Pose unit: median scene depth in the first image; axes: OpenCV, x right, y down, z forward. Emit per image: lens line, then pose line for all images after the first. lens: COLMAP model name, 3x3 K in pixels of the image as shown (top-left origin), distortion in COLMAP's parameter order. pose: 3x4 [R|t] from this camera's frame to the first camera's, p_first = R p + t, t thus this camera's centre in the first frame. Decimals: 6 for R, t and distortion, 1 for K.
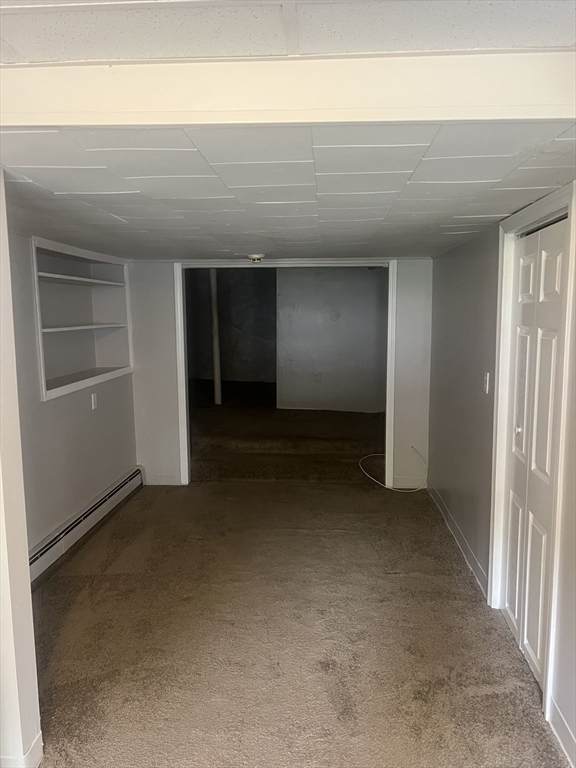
lens RADIAL K [[572.1, 0, 286.7], [0, 572.1, 385.5], [0, 0, 1]] dist [0.006463, -0.002098]
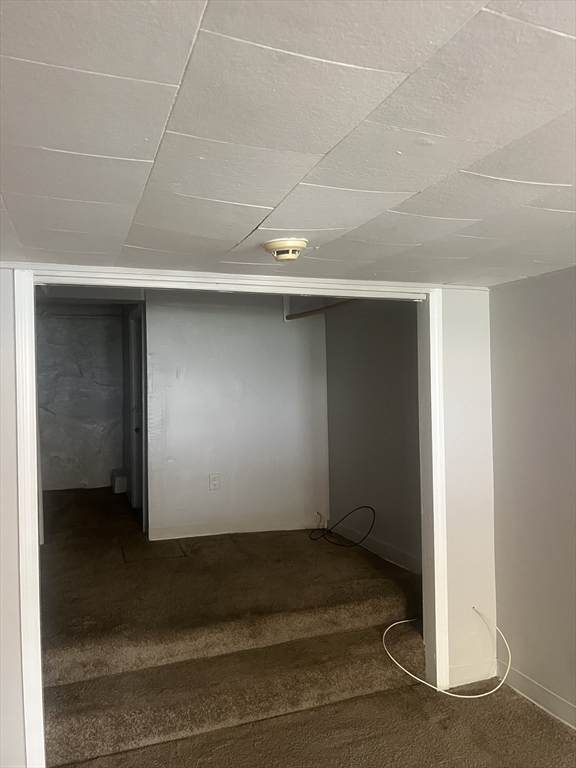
lens RADIAL K [[572.1, 0, 291.4], [0, 572.1, 383.7], [0, 0, 1]] dist [0.006463, -0.002098]
pose [[0.908287, -0.016685, 0.418014, -0.181032], [0.069287, 0.991405, -0.110978, -0.063831], [-0.412569, 0.129763, 0.901636, 0.511528]]
